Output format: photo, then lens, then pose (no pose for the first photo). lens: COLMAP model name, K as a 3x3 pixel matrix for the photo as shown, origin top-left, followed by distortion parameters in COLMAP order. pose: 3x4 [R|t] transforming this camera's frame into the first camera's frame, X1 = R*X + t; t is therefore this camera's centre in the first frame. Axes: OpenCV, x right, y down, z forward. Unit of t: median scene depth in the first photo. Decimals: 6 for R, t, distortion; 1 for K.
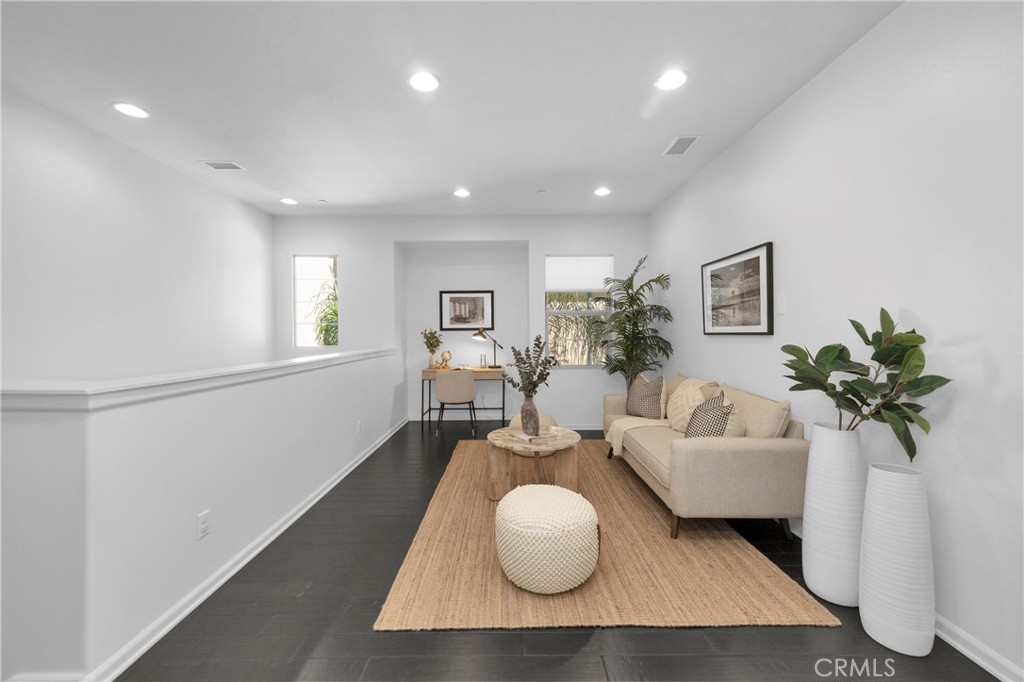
lens RADIAL K [[386.0, 0, 513.7], [0, 386.0, 337.0], [0, 0, 1]] dist [0.000162, -0.000123]
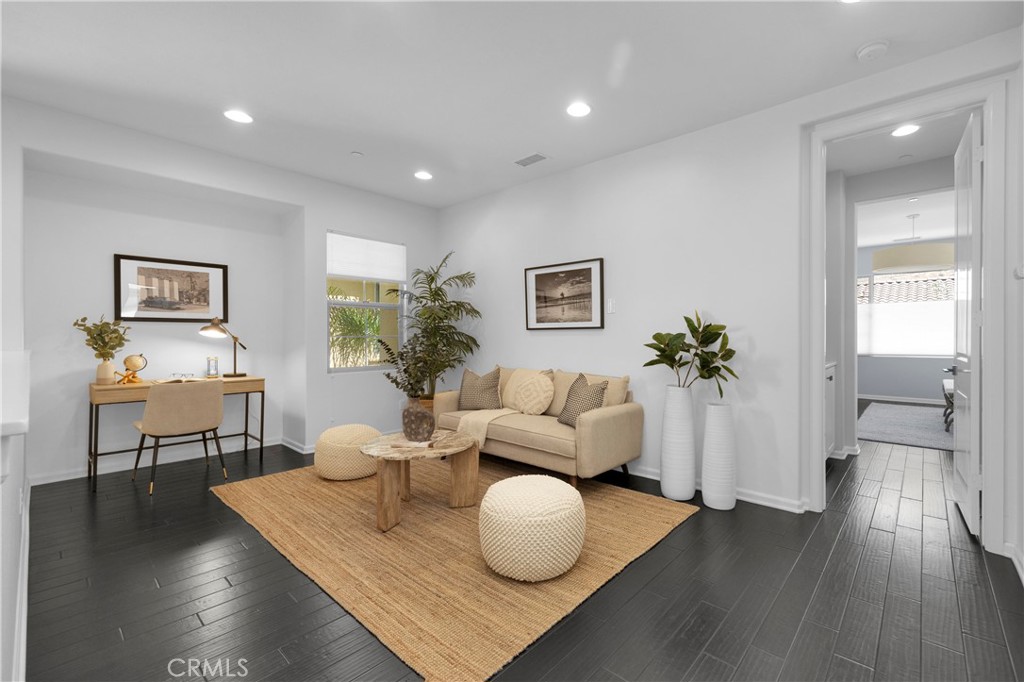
lens RADIAL K [[427.8, 0, 511.1], [0, 427.8, 338.1], [0, 0, 1]] dist [-0.004182, -0.000464]
pose [[0.674108, 0.007396, 0.738596, -0.385244], [0.001028, 0.999940, -0.010951, 0.026491], [-0.738632, 0.008141, 0.674060, 0.154251]]
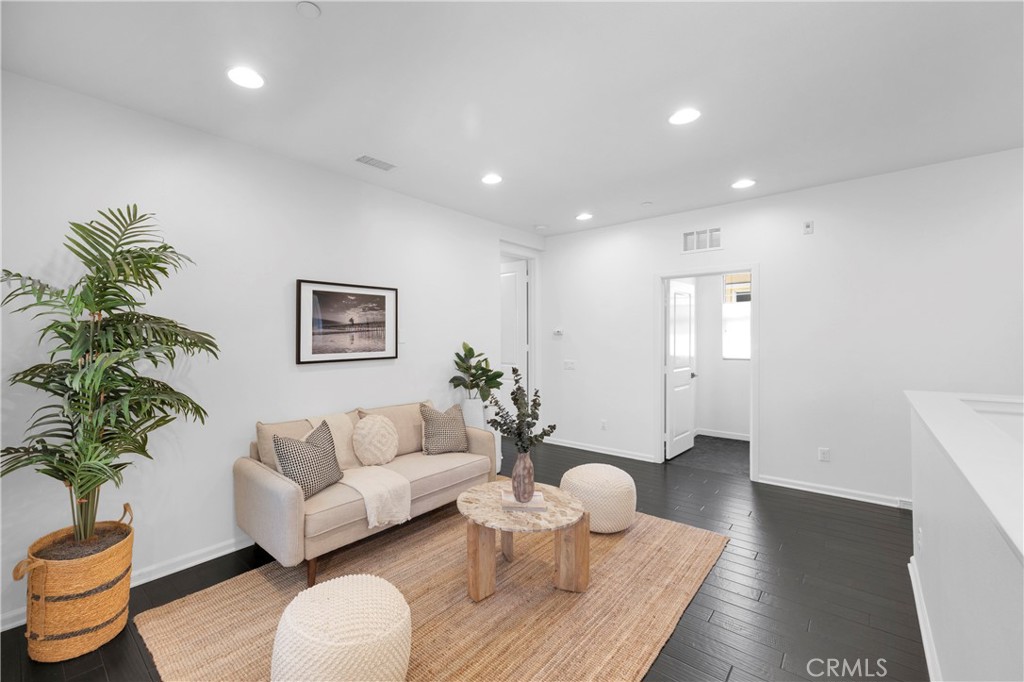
lens RADIAL K [[411.0, 0, 514.9], [0, 411.0, 337.2], [0, 0, 1]] dist [0.000024, -0.000034]
pose [[-0.762237, 0.010963, 0.647205, -0.352585], [0.018777, 0.999810, 0.005179, -0.048562], [-0.647026, 0.016100, -0.762298, 1.130037]]
